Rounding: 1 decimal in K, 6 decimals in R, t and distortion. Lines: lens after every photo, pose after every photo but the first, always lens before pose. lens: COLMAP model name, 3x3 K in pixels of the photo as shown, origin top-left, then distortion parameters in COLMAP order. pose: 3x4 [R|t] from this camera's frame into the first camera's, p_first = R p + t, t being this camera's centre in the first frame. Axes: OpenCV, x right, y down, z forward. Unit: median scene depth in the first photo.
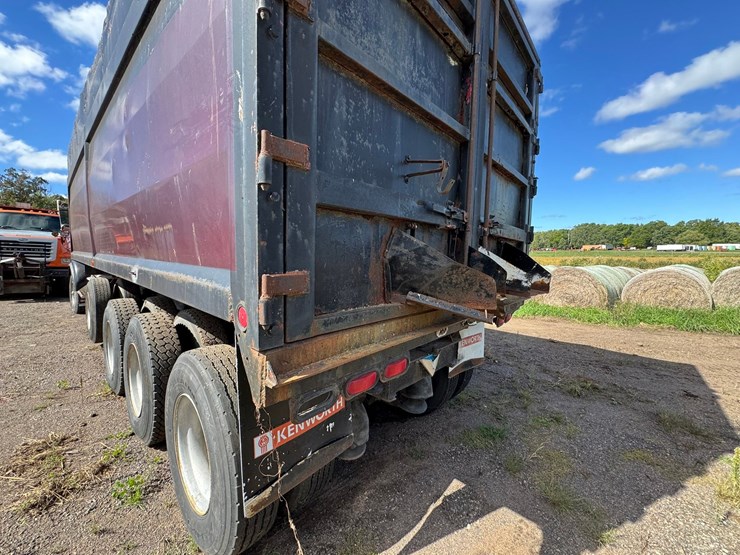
lens RADIAL K [[295.6, 0, 369.1], [0, 295.6, 278.2], [0, 0, 1]] dist [-0.002516, 0.000664]
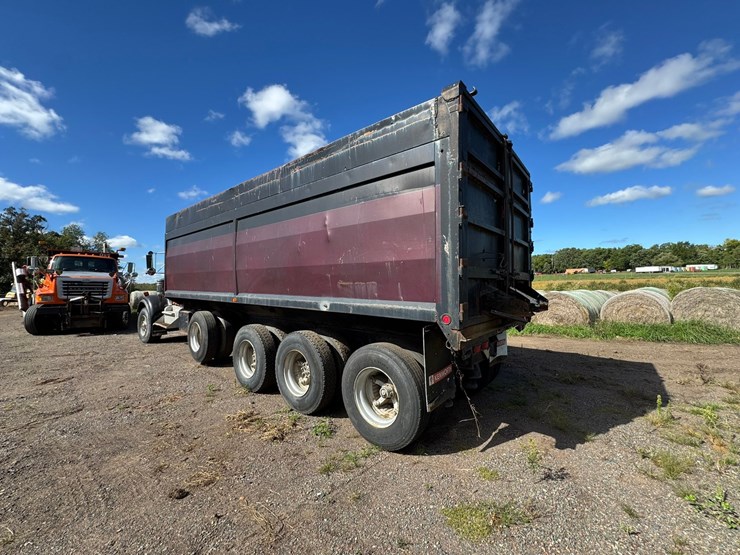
lens RADIAL K [[295.6, 0, 369.1], [0, 295.6, 278.2], [0, 0, 1]] dist [-0.002516, 0.000664]
pose [[0.999124, -0.023391, 0.034687, -0.155722], [0.026582, 0.995162, -0.094580, -0.001290], [-0.032306, 0.095420, 0.994913, -0.225182]]
